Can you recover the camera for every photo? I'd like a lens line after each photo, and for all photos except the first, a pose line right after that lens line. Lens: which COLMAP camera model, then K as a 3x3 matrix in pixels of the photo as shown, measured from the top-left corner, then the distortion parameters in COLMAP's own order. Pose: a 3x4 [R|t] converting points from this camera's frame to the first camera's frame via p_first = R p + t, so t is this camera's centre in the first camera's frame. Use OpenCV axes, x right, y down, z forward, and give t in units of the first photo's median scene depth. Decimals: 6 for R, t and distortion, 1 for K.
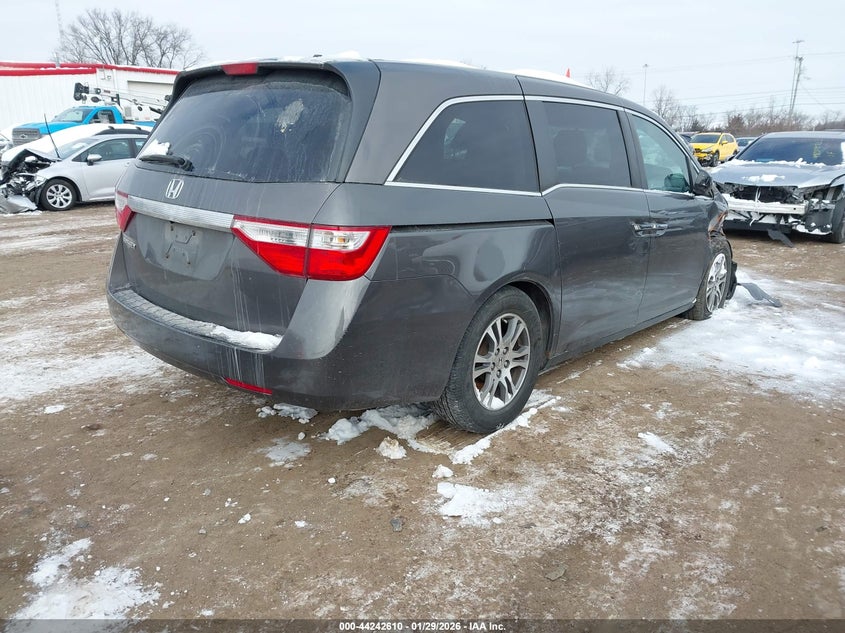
lens RADIAL K [[669.4, 0, 422.5], [0, 669.4, 316.5], [0, 0, 1]] dist [0.044311, 0.001526]
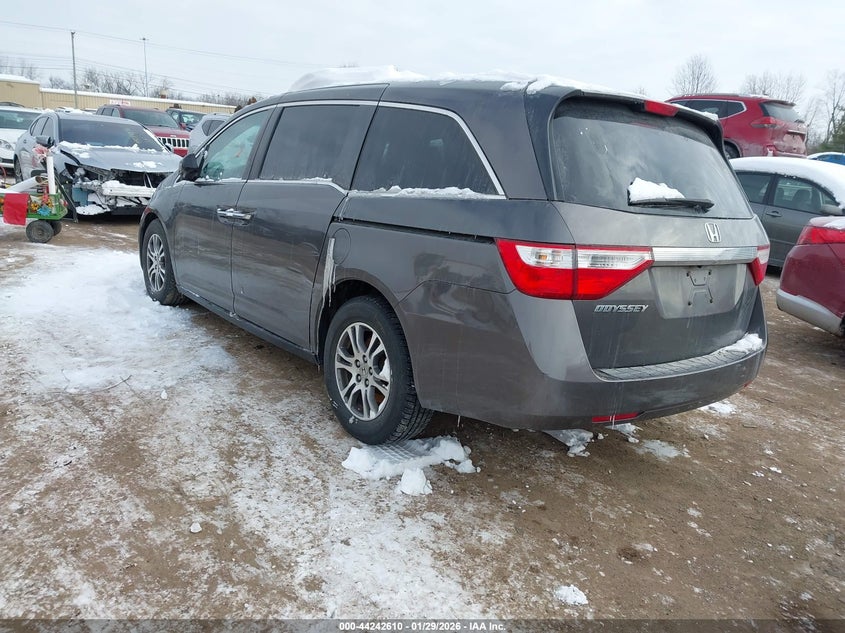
lens RADIAL K [[684.5, 0, 422.5], [0, 684.5, 316.5], [0, 0, 1]] dist [0.003652, 0.000843]
pose [[0.150543, -0.233598, 0.960609, -1.006157], [0.185722, 0.961064, 0.204603, -0.240234], [-0.971002, 0.147605, 0.188066, 0.888037]]
